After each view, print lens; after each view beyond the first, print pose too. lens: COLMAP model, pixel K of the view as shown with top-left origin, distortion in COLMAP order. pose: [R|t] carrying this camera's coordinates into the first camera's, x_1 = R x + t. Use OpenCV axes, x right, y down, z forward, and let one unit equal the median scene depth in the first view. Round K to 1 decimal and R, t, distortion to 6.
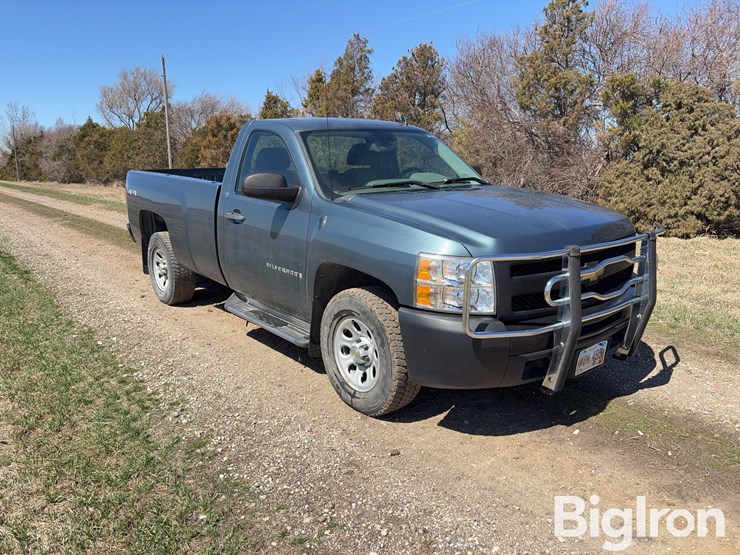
lens RADIAL K [[564.1, 0, 371.7], [0, 564.1, 280.7], [0, 0, 1]] dist [0.045052, -0.054162]
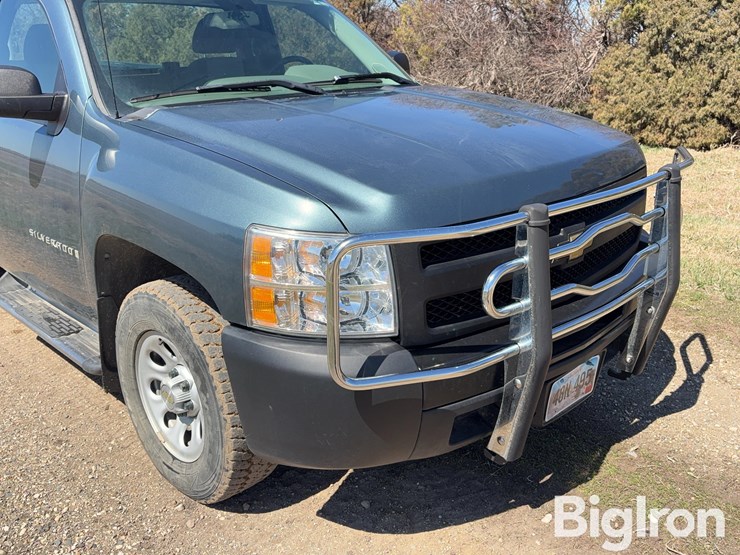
lens RADIAL K [[720.6, 0, 374.6], [0, 720.6, 283.2], [0, 0, 1]] dist [0.022123, 0.000000]
pose [[0.995677, -0.038297, 0.084616, 0.062133], [0.029227, 0.993943, 0.105938, -0.027825], [-0.088161, -0.103007, 0.990766, 0.145184]]
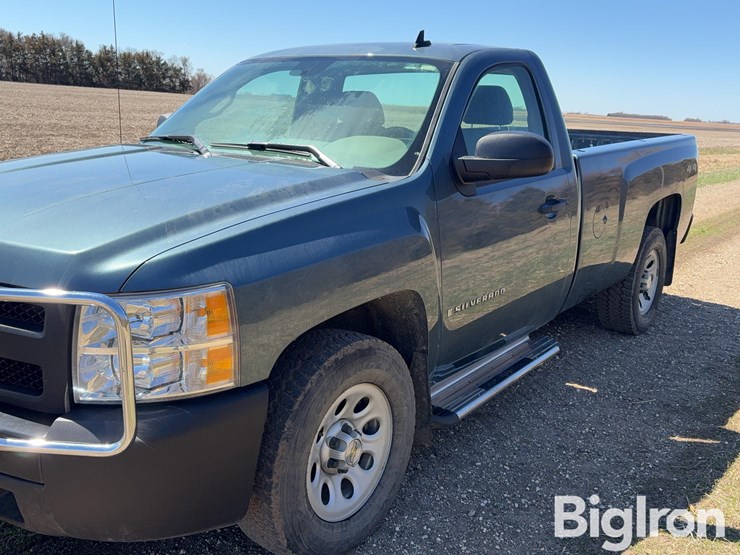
lens RADIAL K [[722.3, 0, 373.0], [0, 722.3, 280.2], [0, 0, 1]] dist [0.031934, 0.000000]
pose [[0.240643, 0.244971, -0.939191, 0.547092], [-0.249898, 0.950643, 0.183928, -0.133543], [0.937892, 0.190441, 0.289984, 0.589008]]
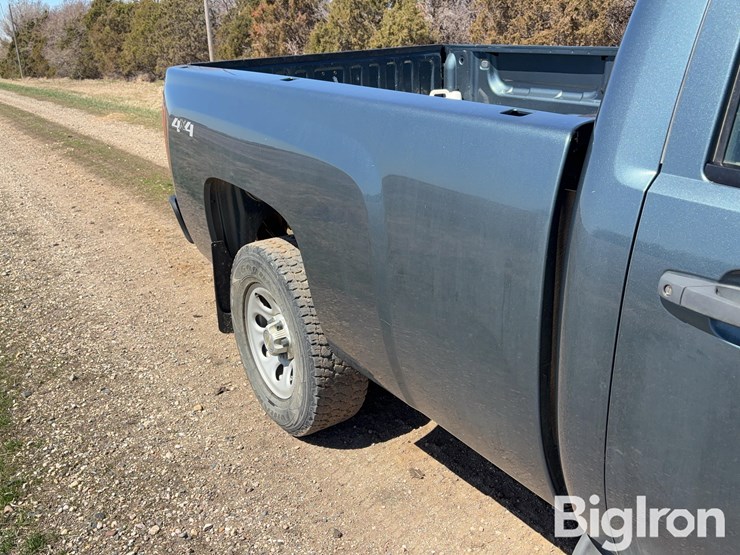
lens RADIAL K [[720.6, 0, 366.1], [0, 720.6, 280.3], [0, 0, 1]] dist [0.022123, 0.000000]
pose [[0.991282, -0.003415, -0.131715, -0.225164], [0.019337, 0.992611, 0.119791, -0.103318], [0.130333, -0.121294, 0.984023, 0.501649]]
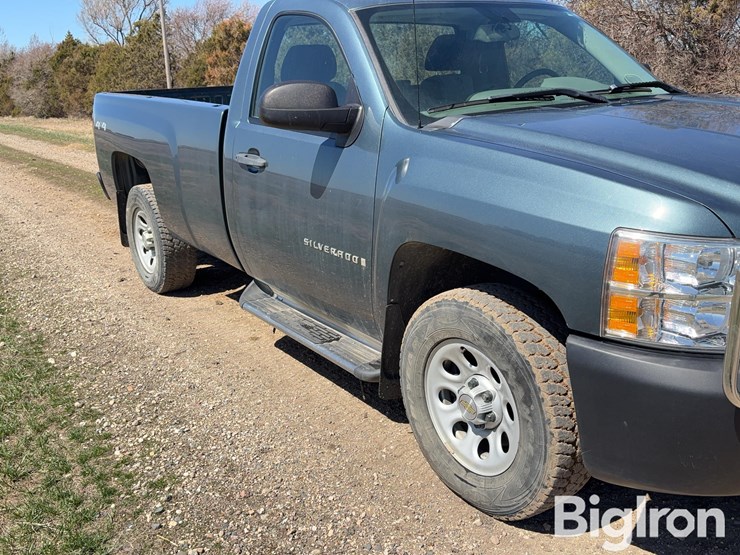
lens RADIAL K [[720.6, 0, 366.8], [0, 720.6, 279.9], [0, 0, 1]] dist [0.022123, 0.000000]
pose [[0.996356, -0.009562, -0.084759, -0.035000], [0.014933, 0.997905, 0.062957, -0.021264], [0.083980, -0.063993, 0.994411, 0.154032]]
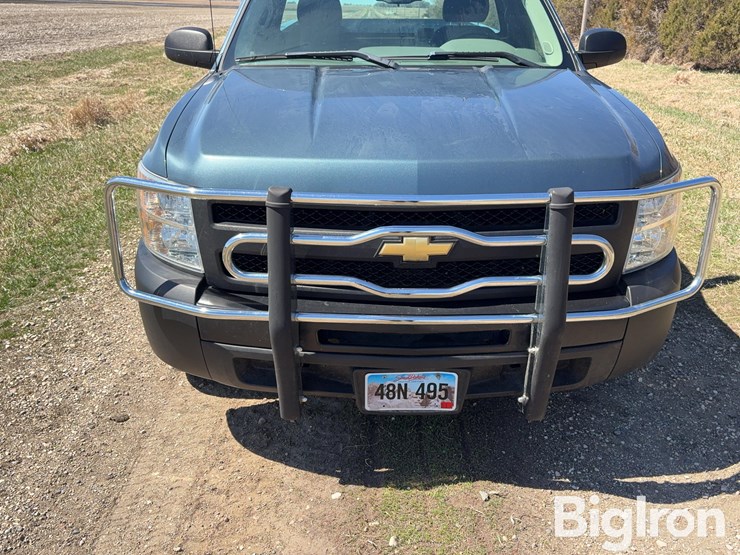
lens RADIAL K [[720.6, 0, 369.6], [0, 720.6, 283.0], [0, 0, 1]] dist [0.022123, 0.000000]
pose [[0.775719, 0.246260, -0.581048, 0.374425], [-0.150874, 0.966390, 0.208153, -0.057592], [0.612778, -0.073803, 0.786801, 0.205760]]
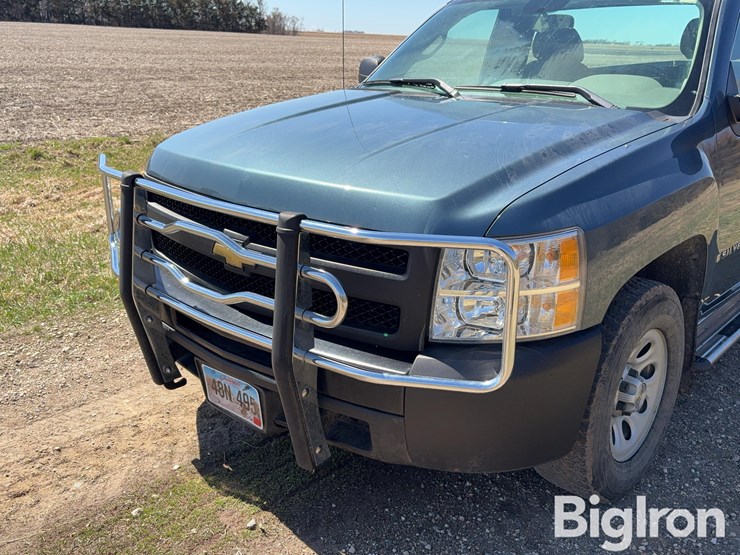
lens RADIAL K [[720.6, 0, 368.7], [0, 720.6, 288.8], [0, 0, 1]] dist [0.022123, 0.000000]
pose [[0.140775, 0.332788, -0.932435, 0.528906], [-0.233238, 0.926453, 0.295440, -0.108153], [0.962176, 0.175889, 0.208040, 0.480840]]
